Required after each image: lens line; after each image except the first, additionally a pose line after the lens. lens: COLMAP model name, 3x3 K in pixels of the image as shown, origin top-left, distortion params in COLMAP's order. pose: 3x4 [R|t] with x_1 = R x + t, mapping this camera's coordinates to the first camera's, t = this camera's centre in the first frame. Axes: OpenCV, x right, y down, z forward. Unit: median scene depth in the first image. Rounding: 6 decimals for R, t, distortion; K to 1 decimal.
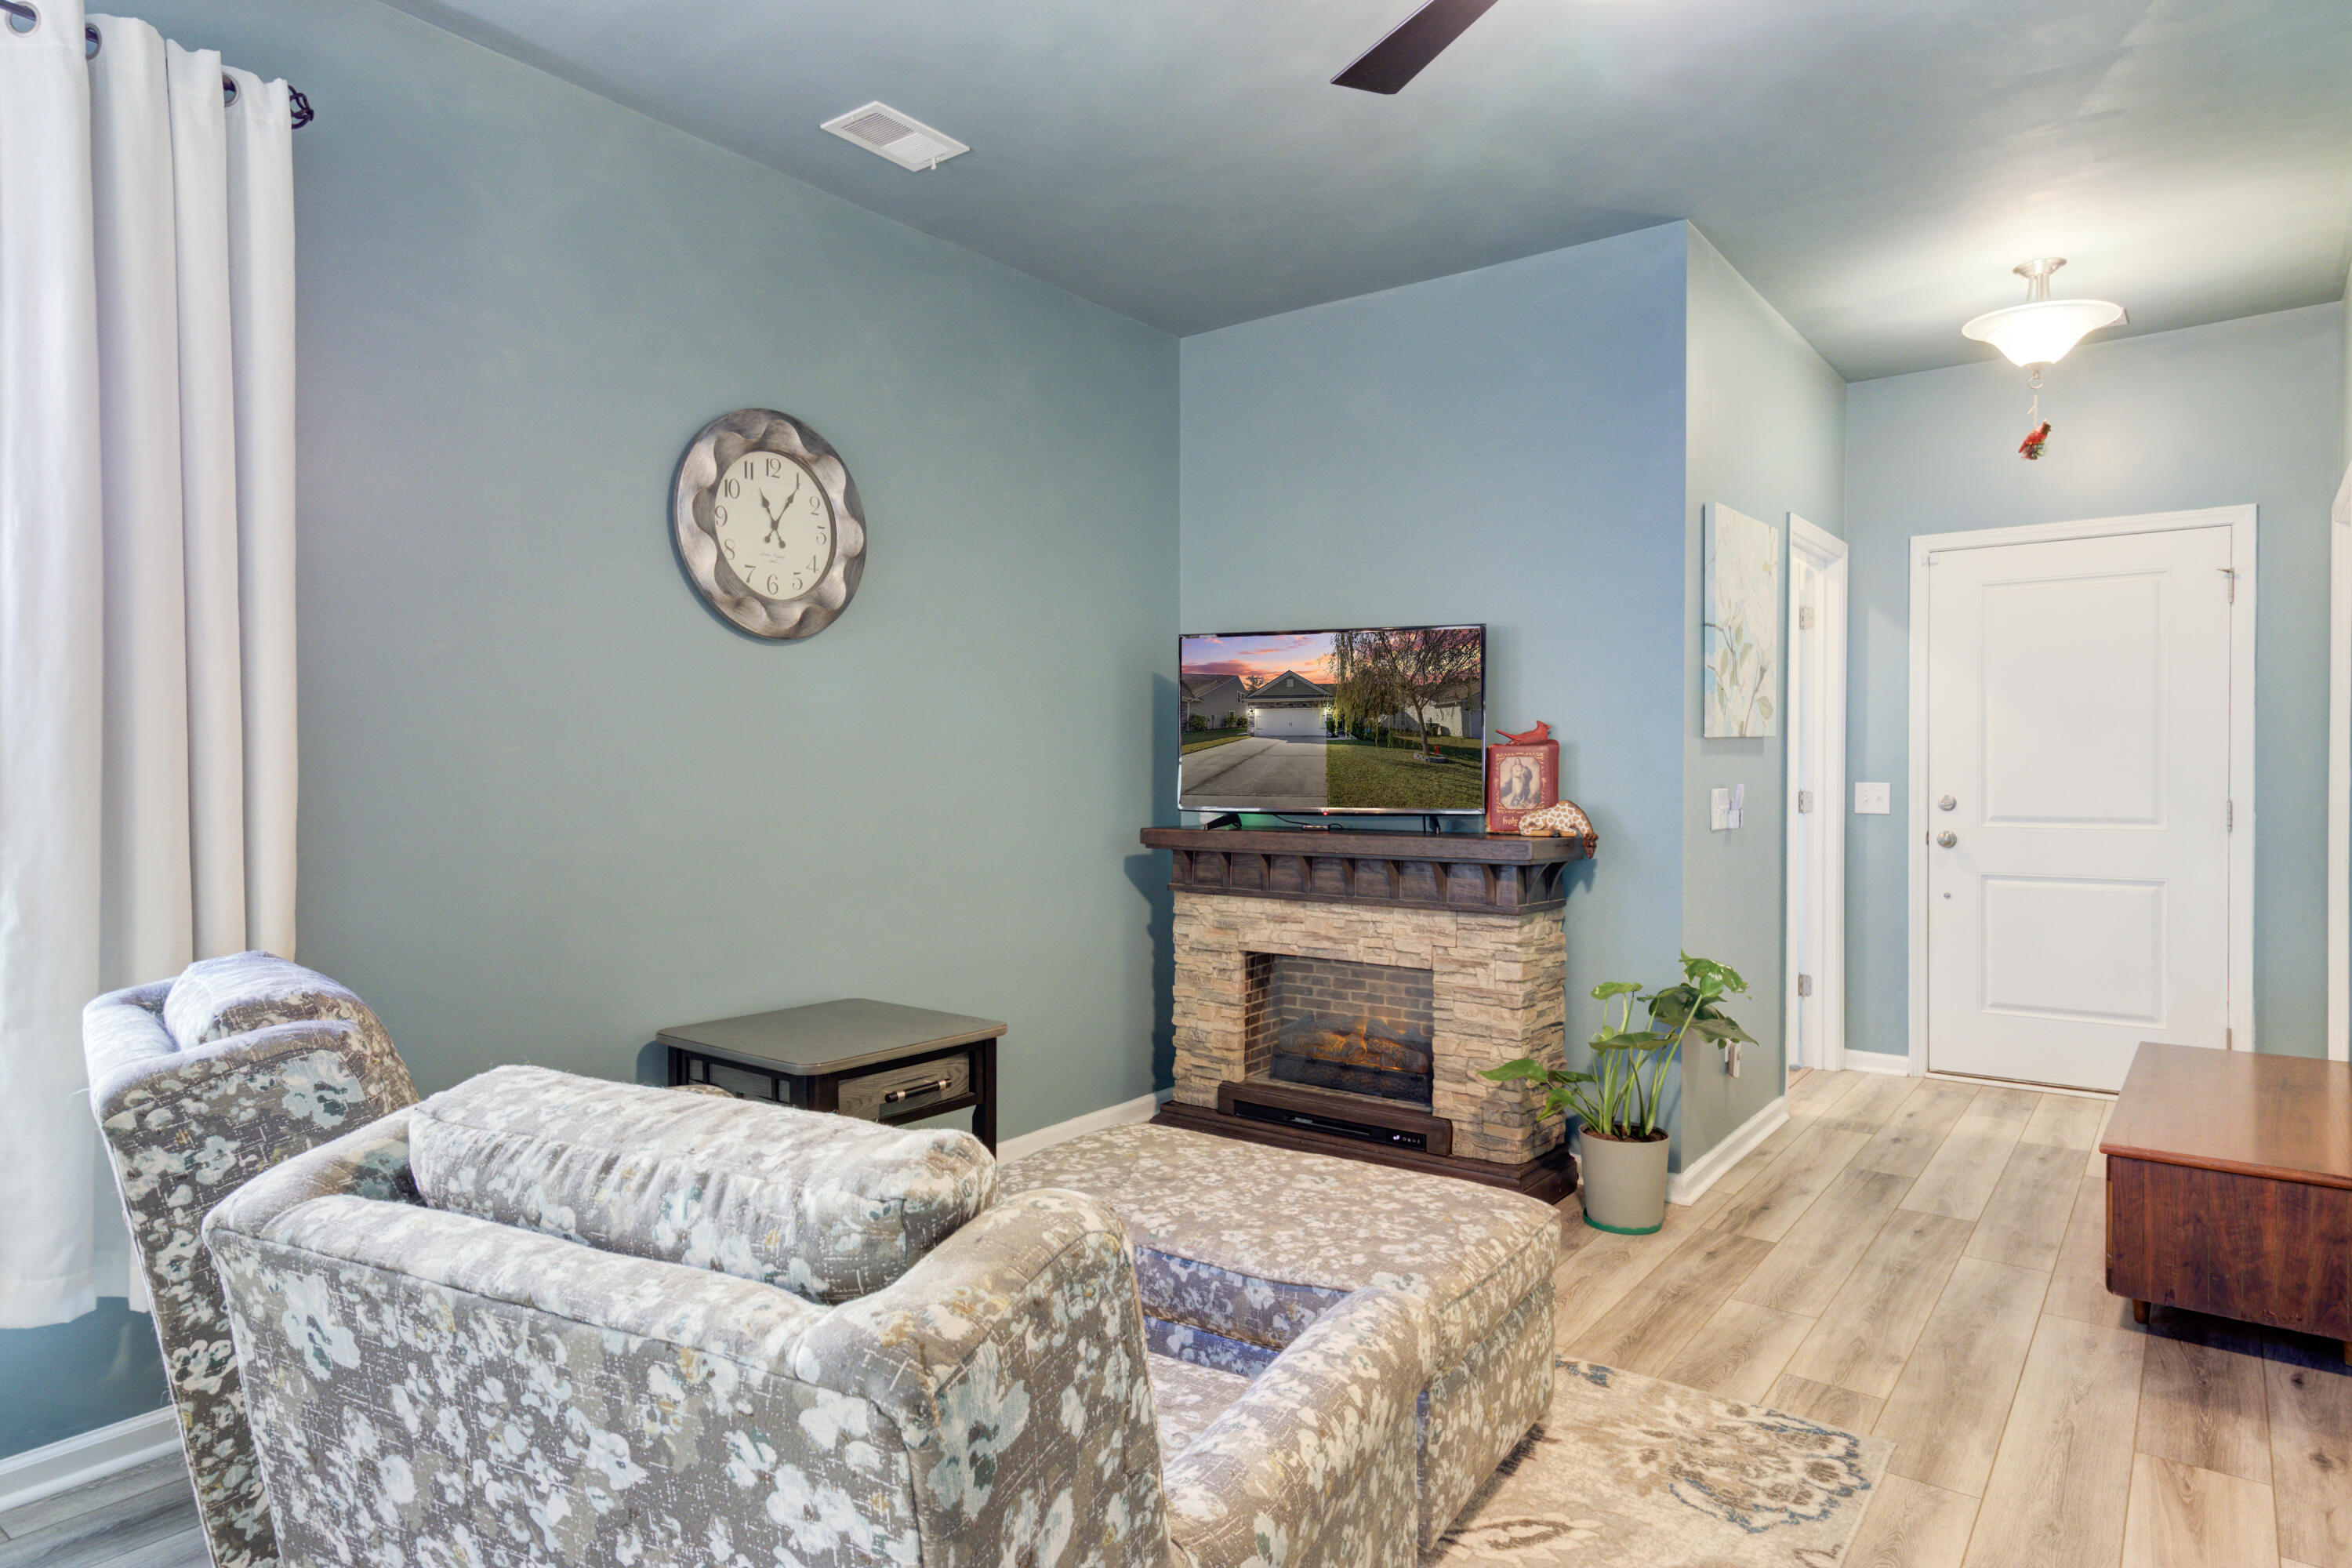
lens RADIAL K [[1385.4, 0, 1162.8], [0, 1385.4, 791.6], [0, 0, 1]] dist [0.026192, -0.000643]
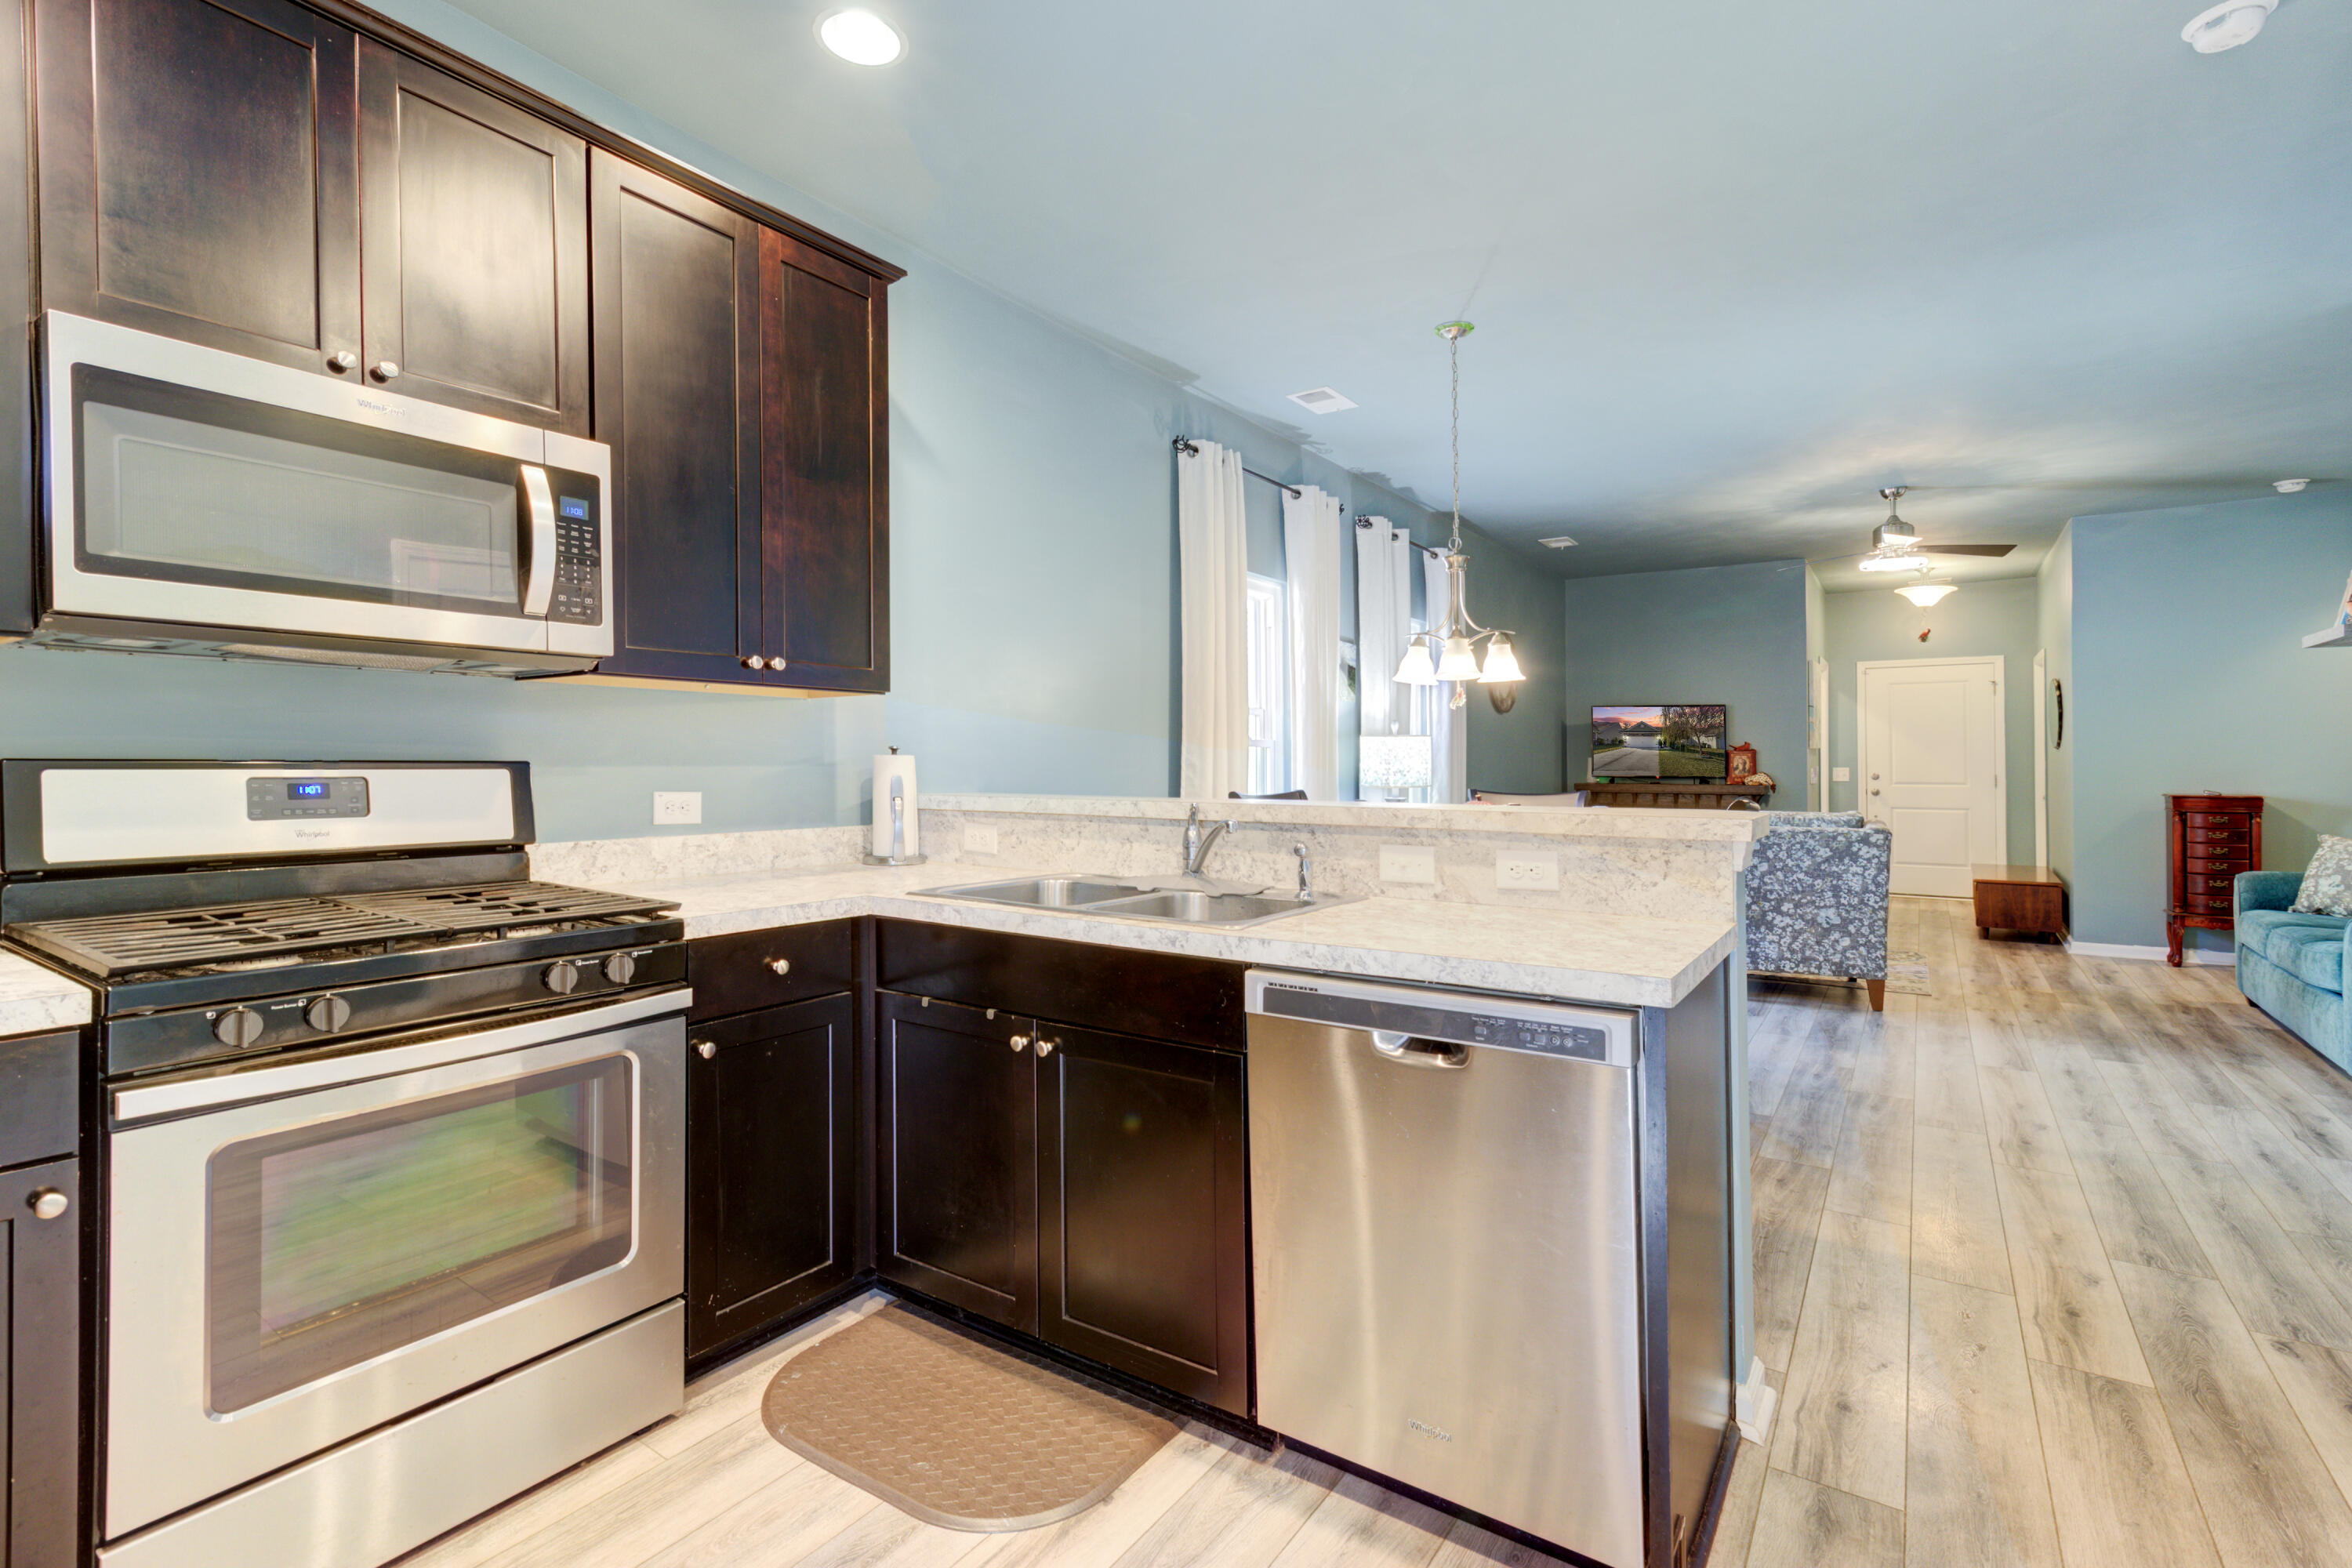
lens RADIAL K [[1097.3, 0, 1132.3], [0, 1097.3, 753.9], [0, 0, 1]] dist [0.003422, 0.000515]
pose [[0.999742, 0.004252, 0.022299, -0.870868], [-0.003649, 0.999628, -0.027013, 0.029801], [-0.022405, 0.026925, 0.999386, -0.976074]]
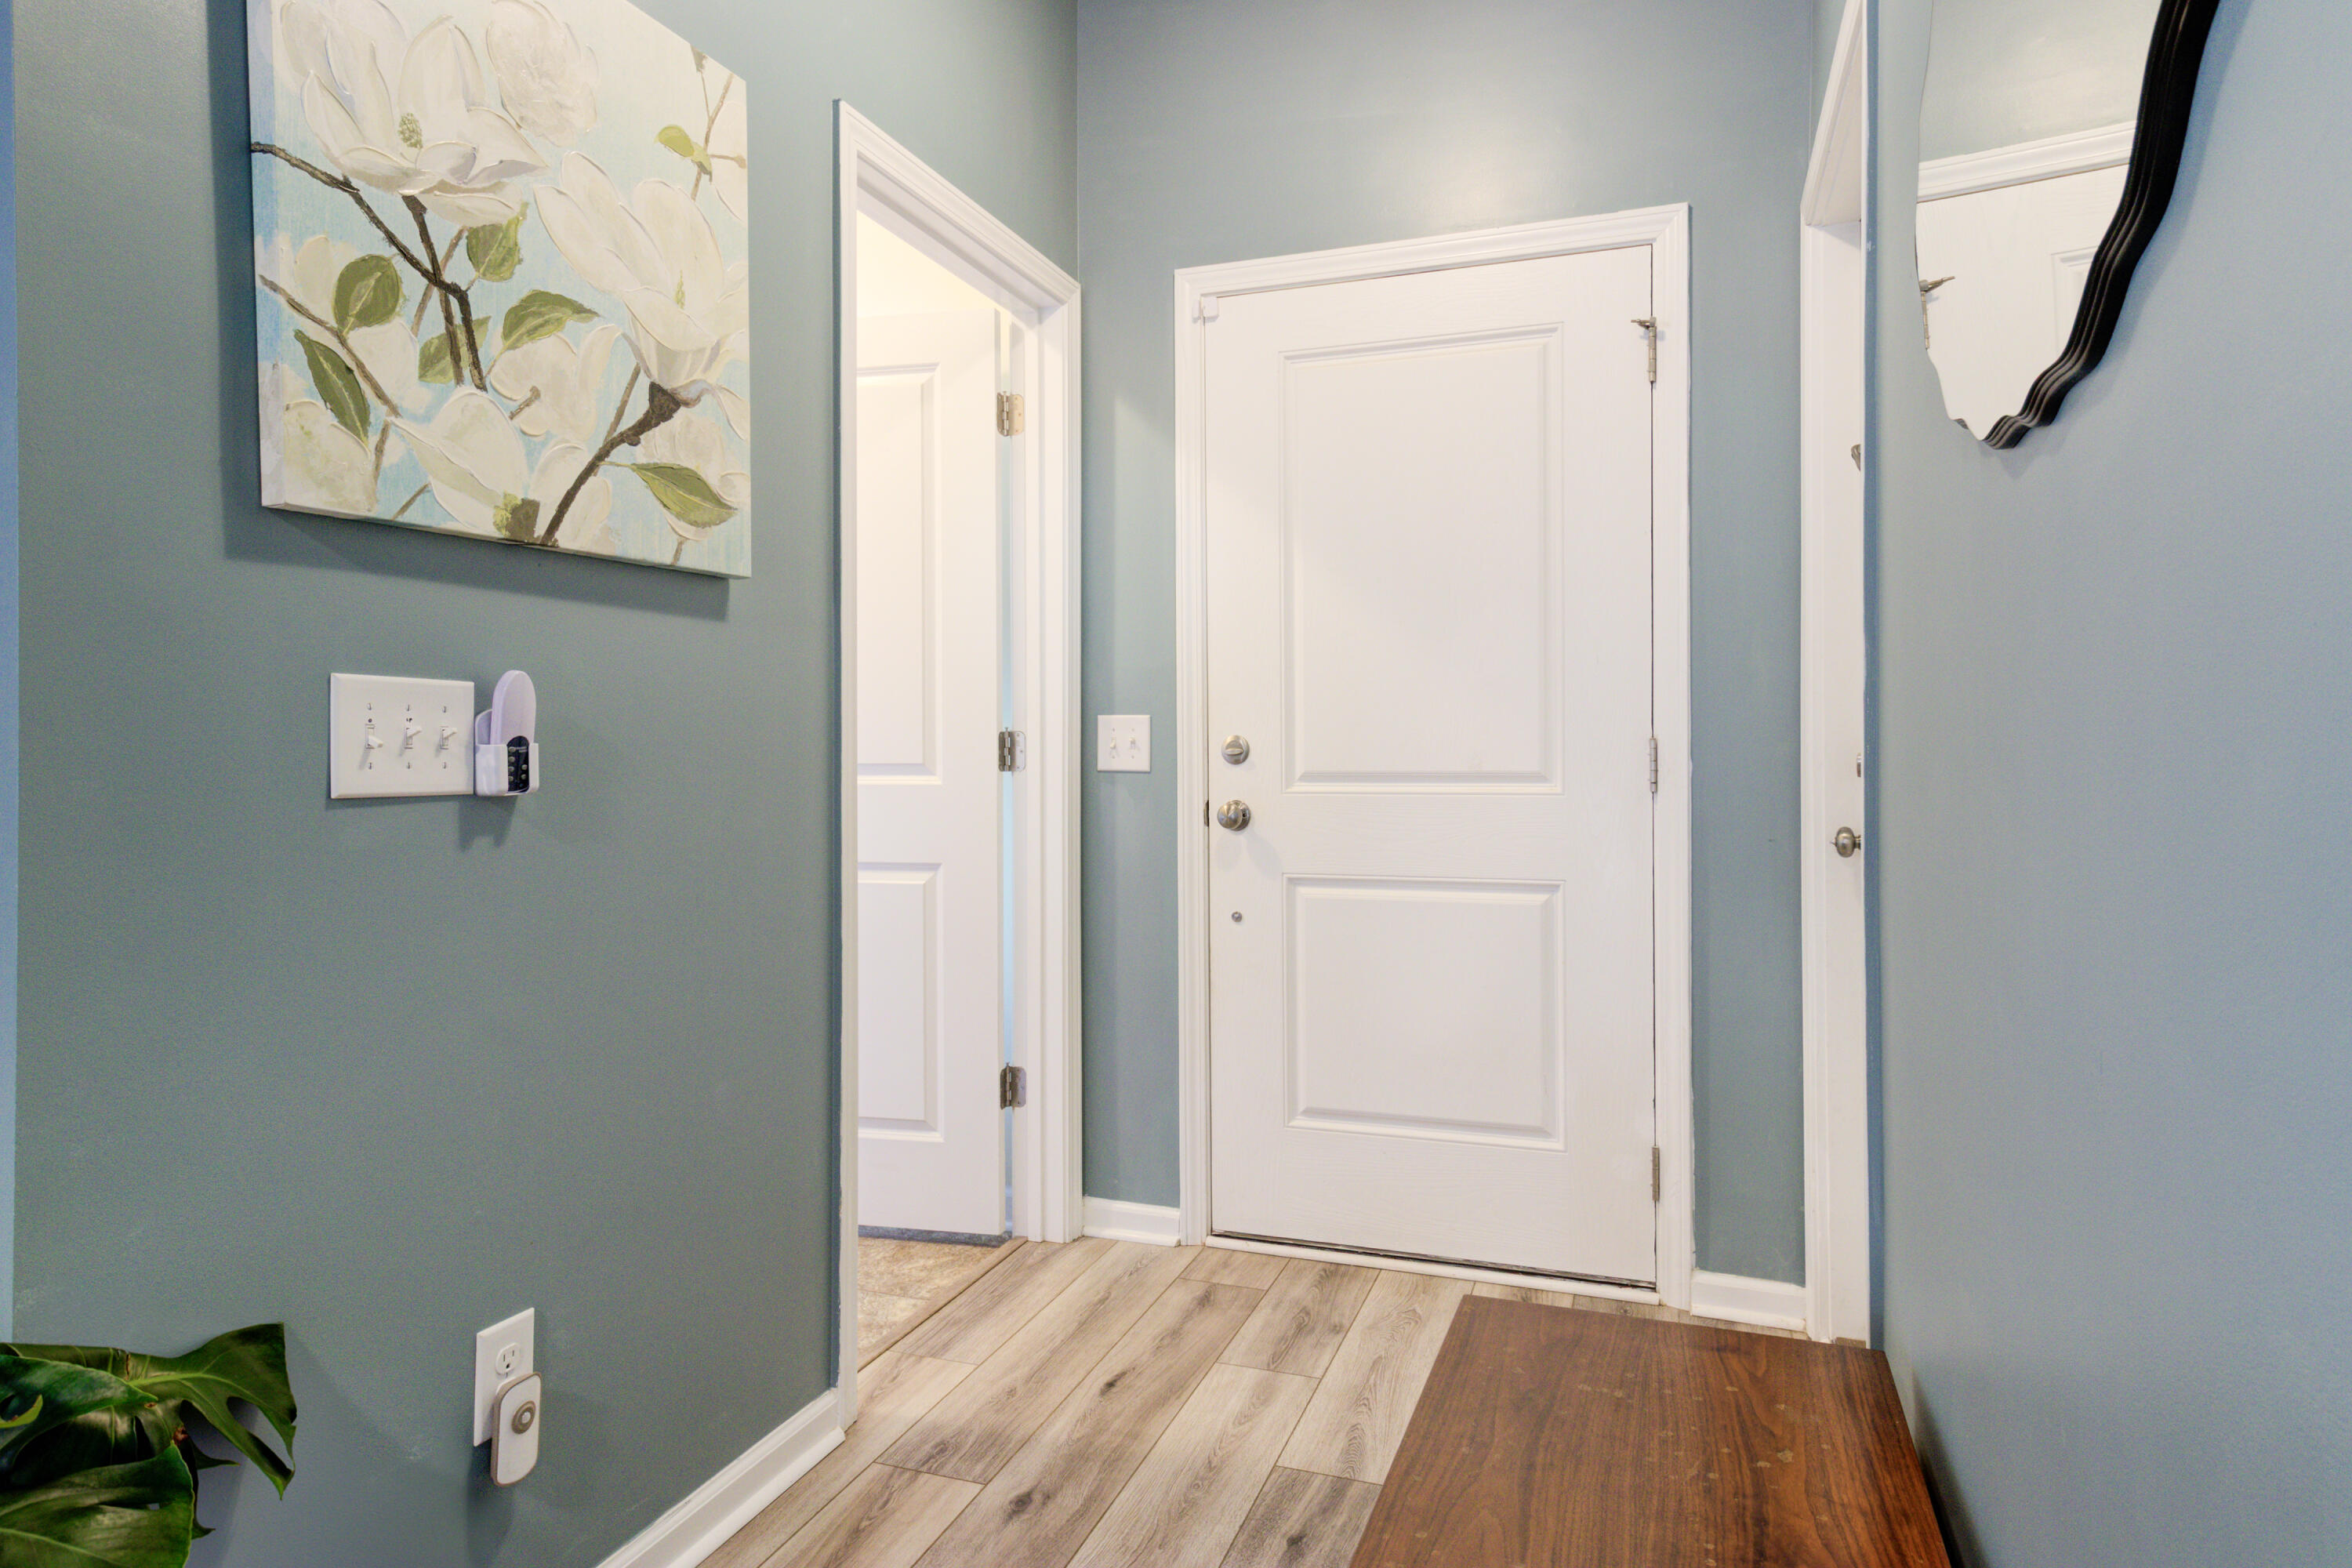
lens RADIAL K [[1385.4, 0, 1182.5], [0, 1385.4, 765.6], [0, 0, 1]] dist [0.026192, -0.000643]
pose [[0.954421, -0.001924, 0.298457, 0.458551], [0.004699, 0.999952, -0.008581, 0.023306], [-0.298426, 0.009592, 0.954384, 0.583890]]
